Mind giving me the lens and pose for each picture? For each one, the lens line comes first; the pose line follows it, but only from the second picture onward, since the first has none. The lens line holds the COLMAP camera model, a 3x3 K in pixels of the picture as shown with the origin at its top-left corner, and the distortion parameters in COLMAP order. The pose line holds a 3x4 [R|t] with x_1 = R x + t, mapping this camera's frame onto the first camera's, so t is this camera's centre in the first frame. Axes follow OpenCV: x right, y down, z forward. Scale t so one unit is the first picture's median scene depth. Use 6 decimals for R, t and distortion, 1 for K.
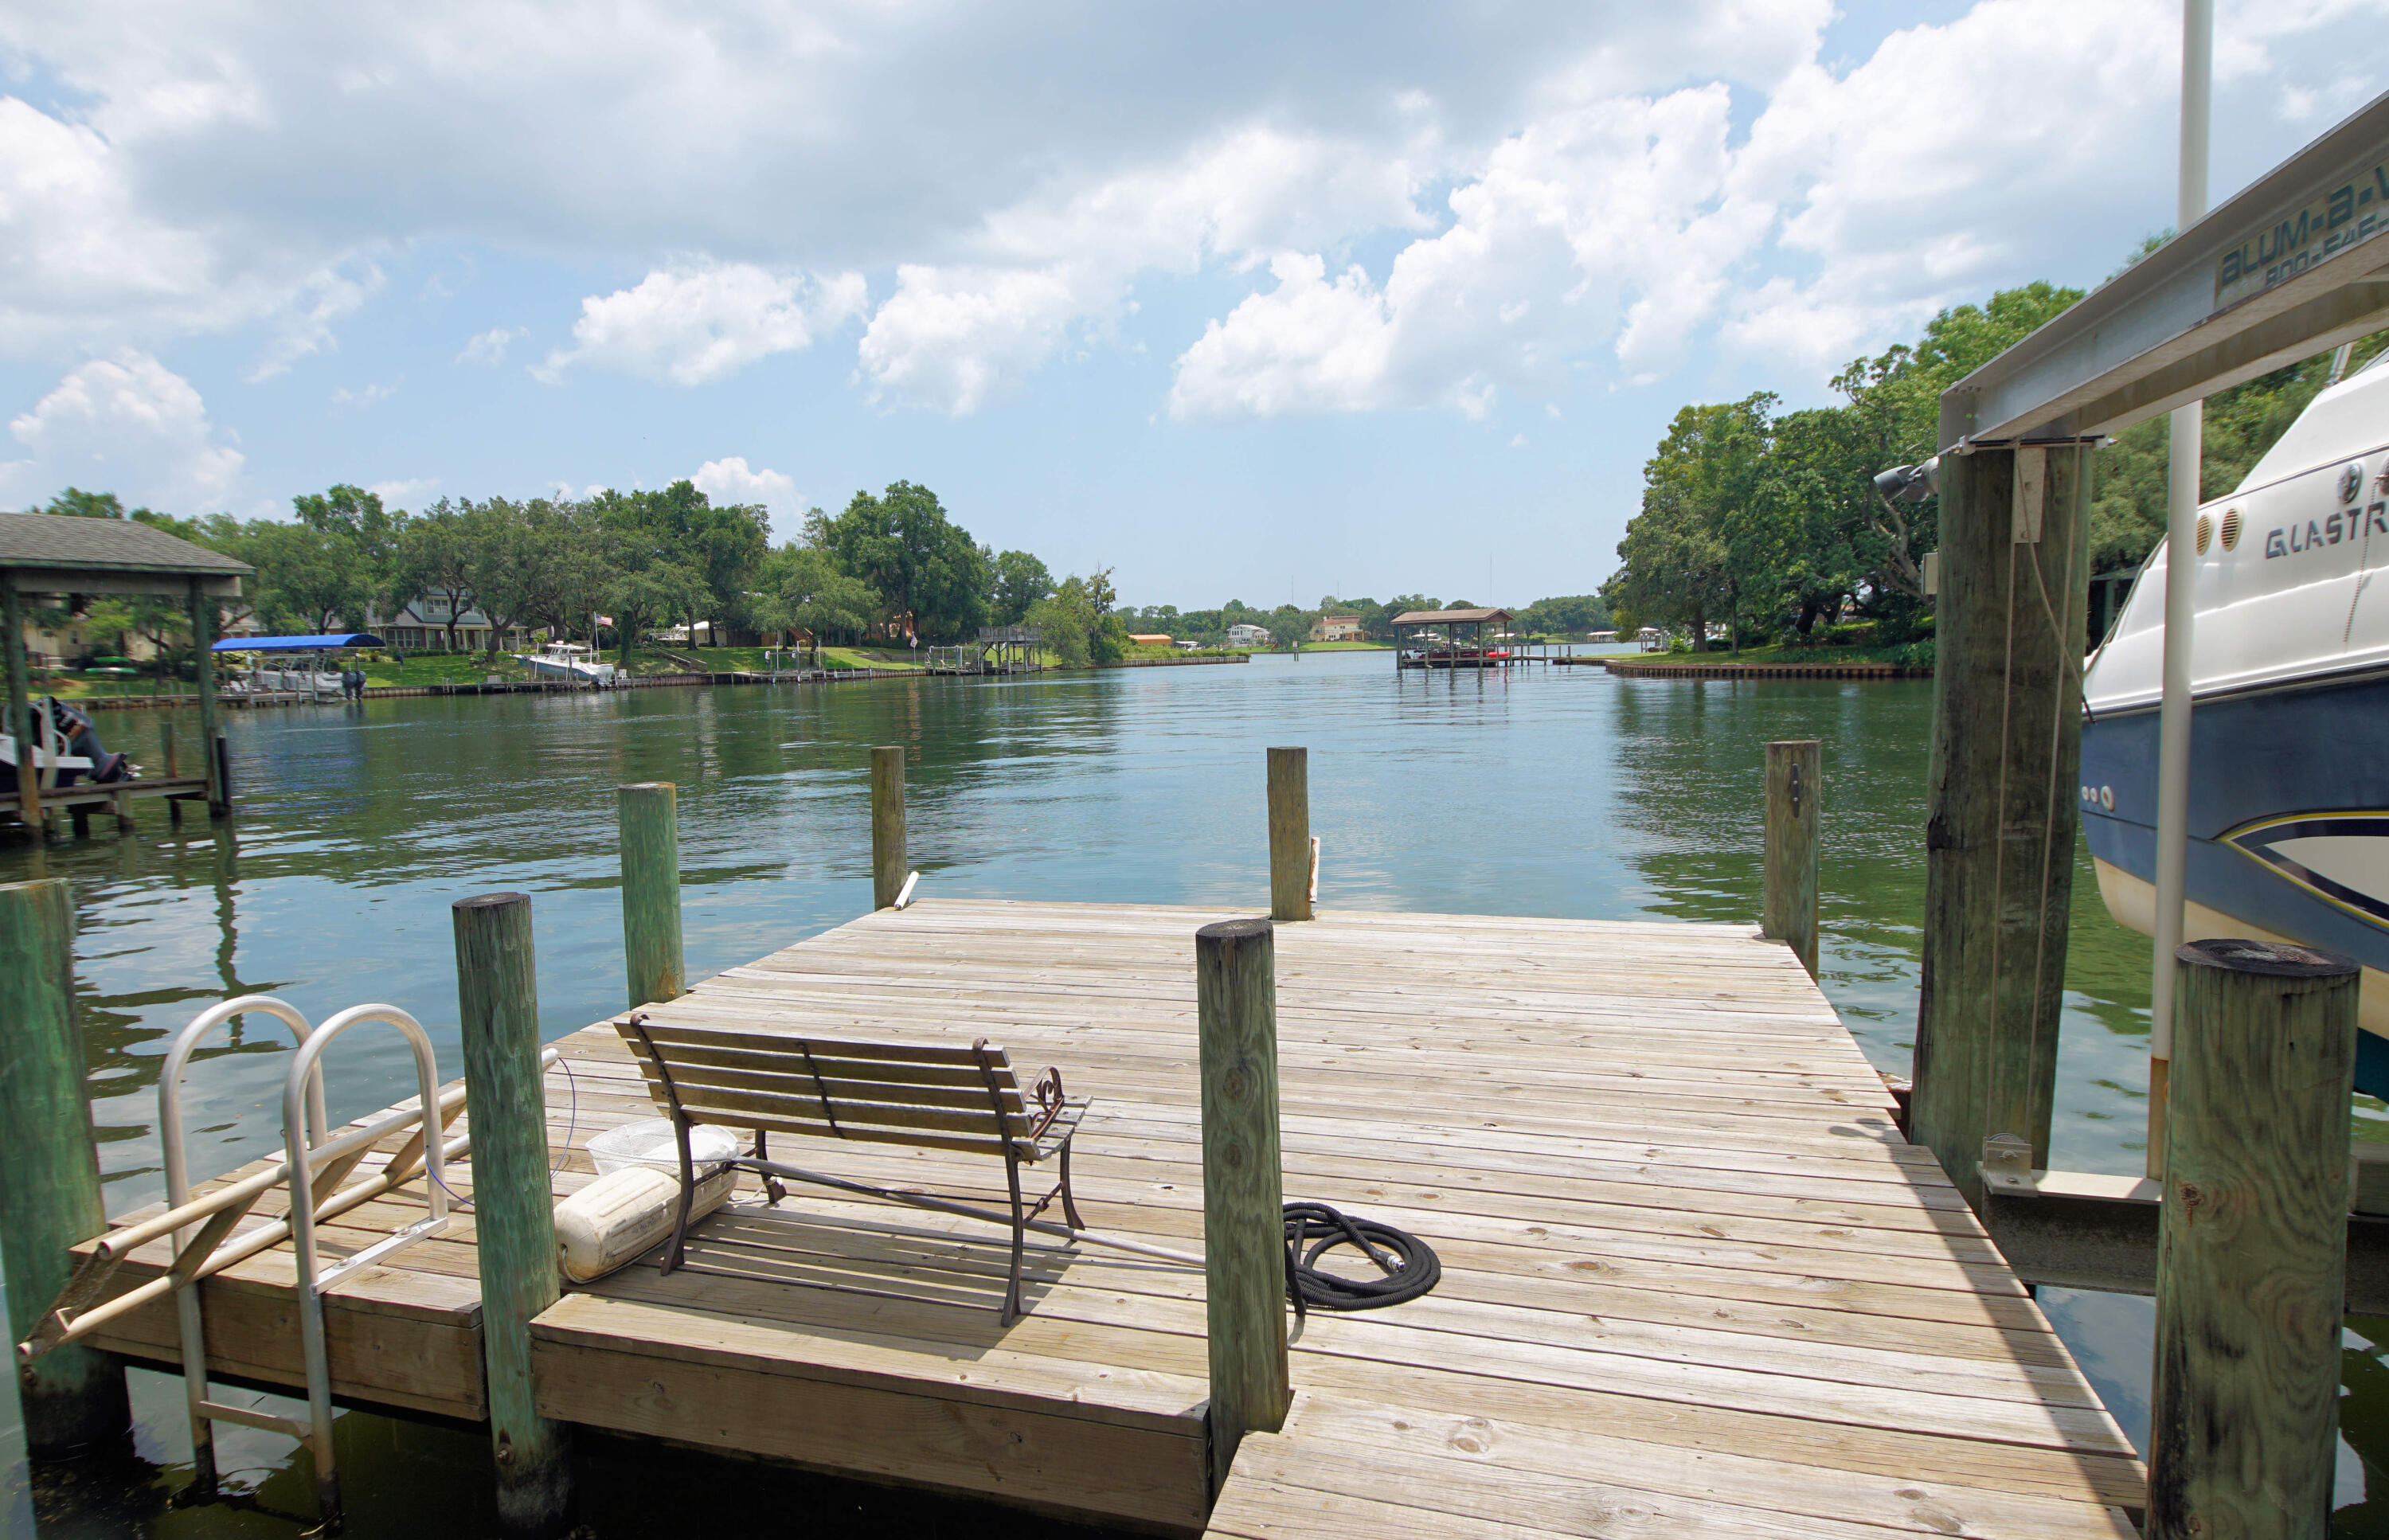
lens RADIAL K [[1324.1, 0, 1194.5], [0, 1324.1, 770.0], [0, 0, 1]] dist [0.024759, -0.000403]
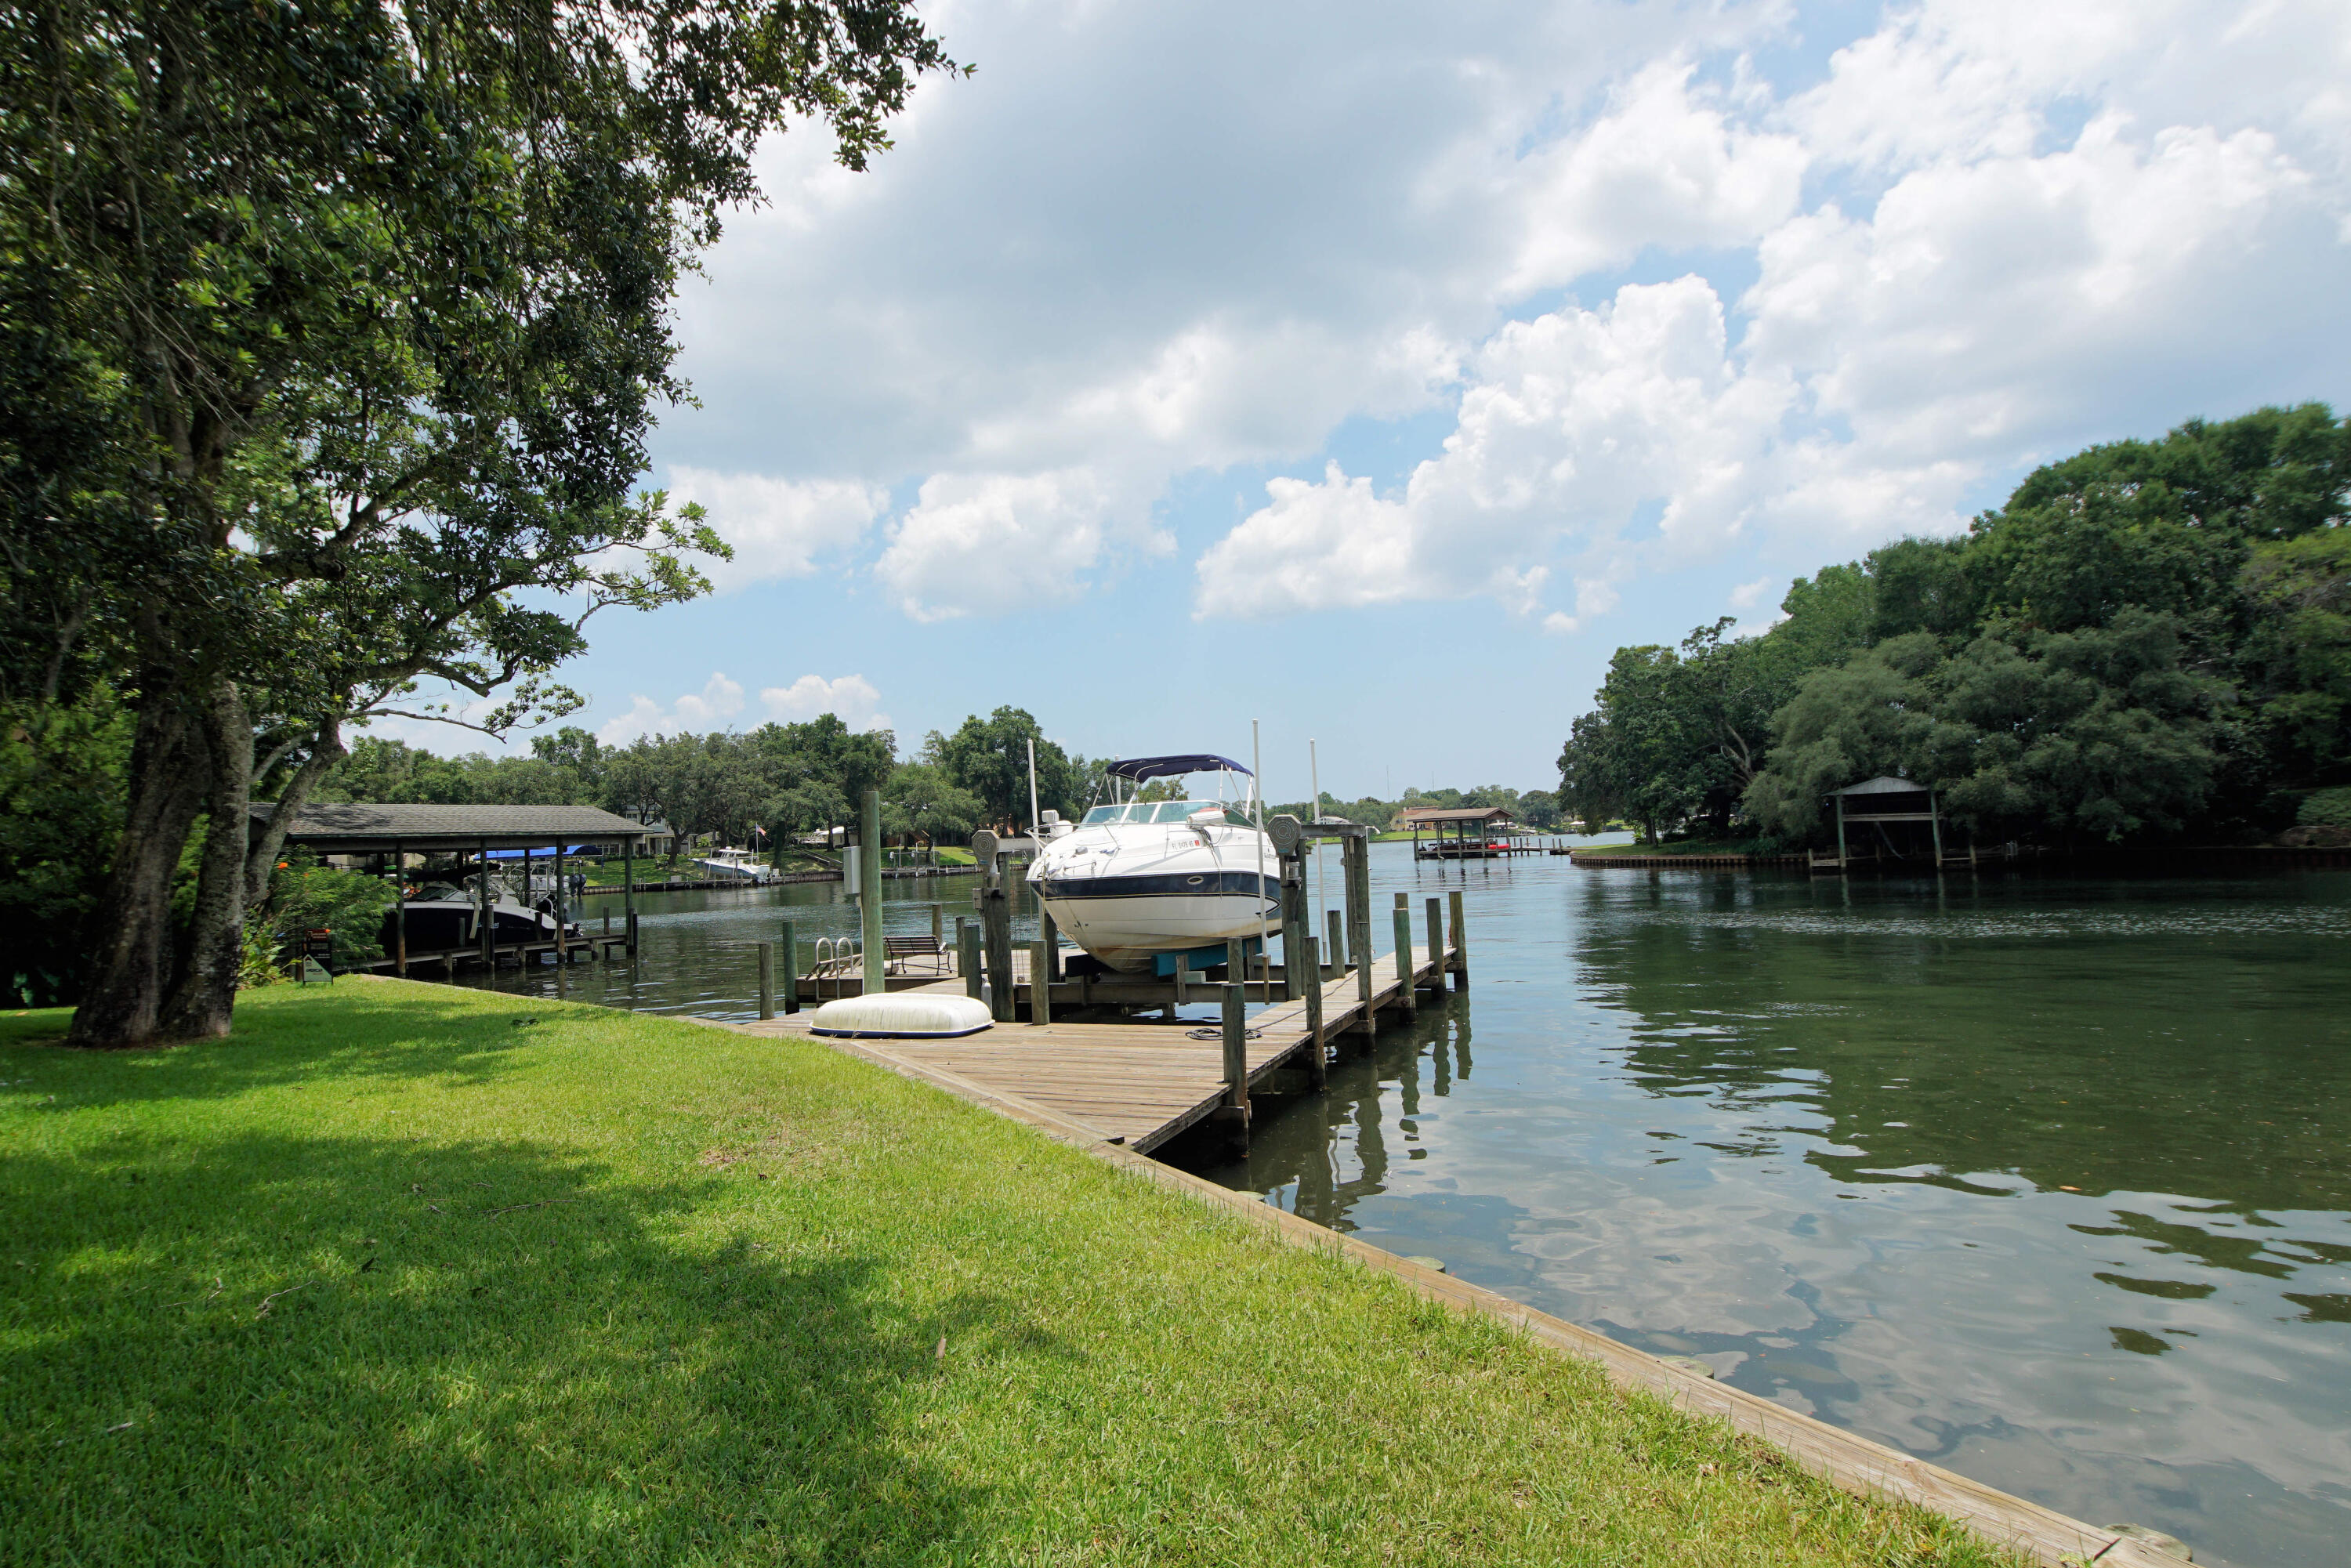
lens RADIAL K [[1331.6, 0, 1175.5], [0, 1331.6, 784.0], [0, 0, 1]] dist [0.039452, -0.001074]
pose [[0.994963, -0.018705, -0.098484, 0.053030], [0.005679, 0.991377, -0.130915, 0.009127], [0.100083, 0.129696, 0.986490, -0.170664]]
